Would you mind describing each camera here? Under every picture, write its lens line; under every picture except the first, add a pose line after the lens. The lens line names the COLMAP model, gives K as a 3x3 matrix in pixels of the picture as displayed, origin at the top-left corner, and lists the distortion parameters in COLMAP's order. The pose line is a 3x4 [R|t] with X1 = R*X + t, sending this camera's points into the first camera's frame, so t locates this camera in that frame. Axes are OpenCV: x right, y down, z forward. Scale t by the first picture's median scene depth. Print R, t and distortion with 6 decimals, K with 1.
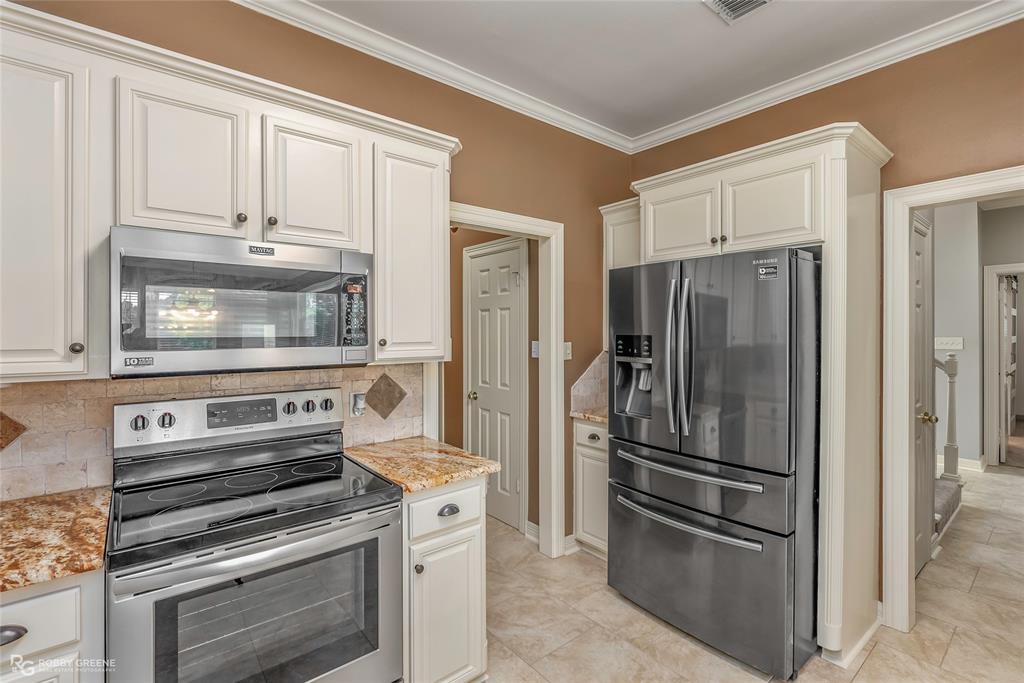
lens RADIAL K [[469.6, 0, 512.9], [0, 469.6, 336.5], [0, 0, 1]] dist [-0.002592, 0.001384]
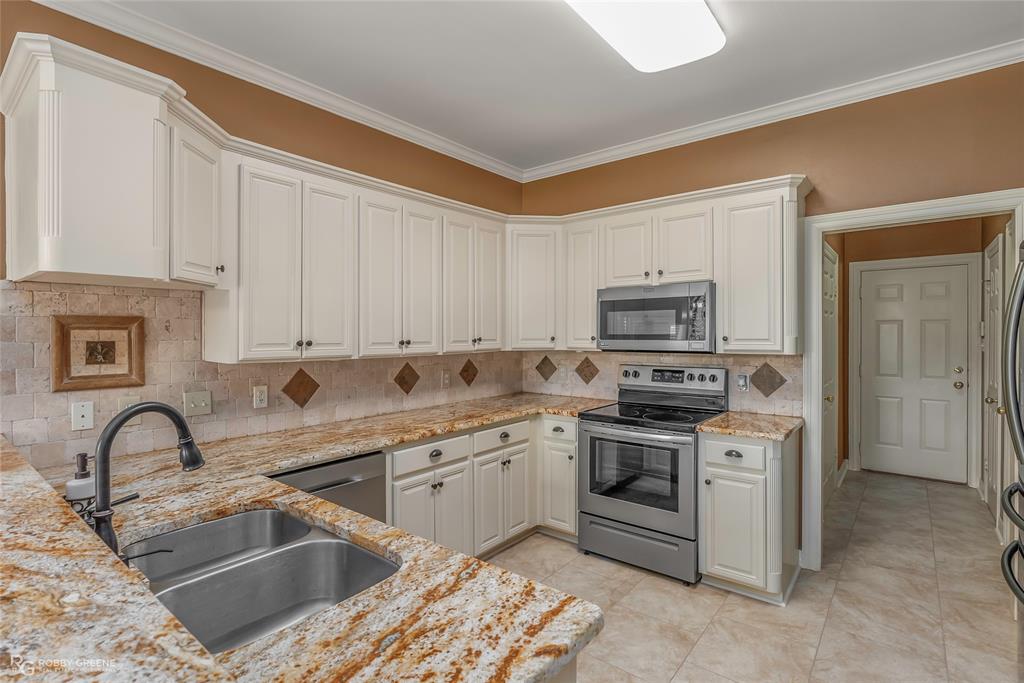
lens RADIAL K [[496.3, 0, 512.0], [0, 496.3, 341.5], [0, 0, 1]] dist [0.001778, 0.000545]
pose [[0.209206, 0.021718, -0.977630, 1.140266], [-0.006881, 0.999761, 0.020737, -0.006316], [0.977847, 0.002389, 0.209306, 0.005532]]
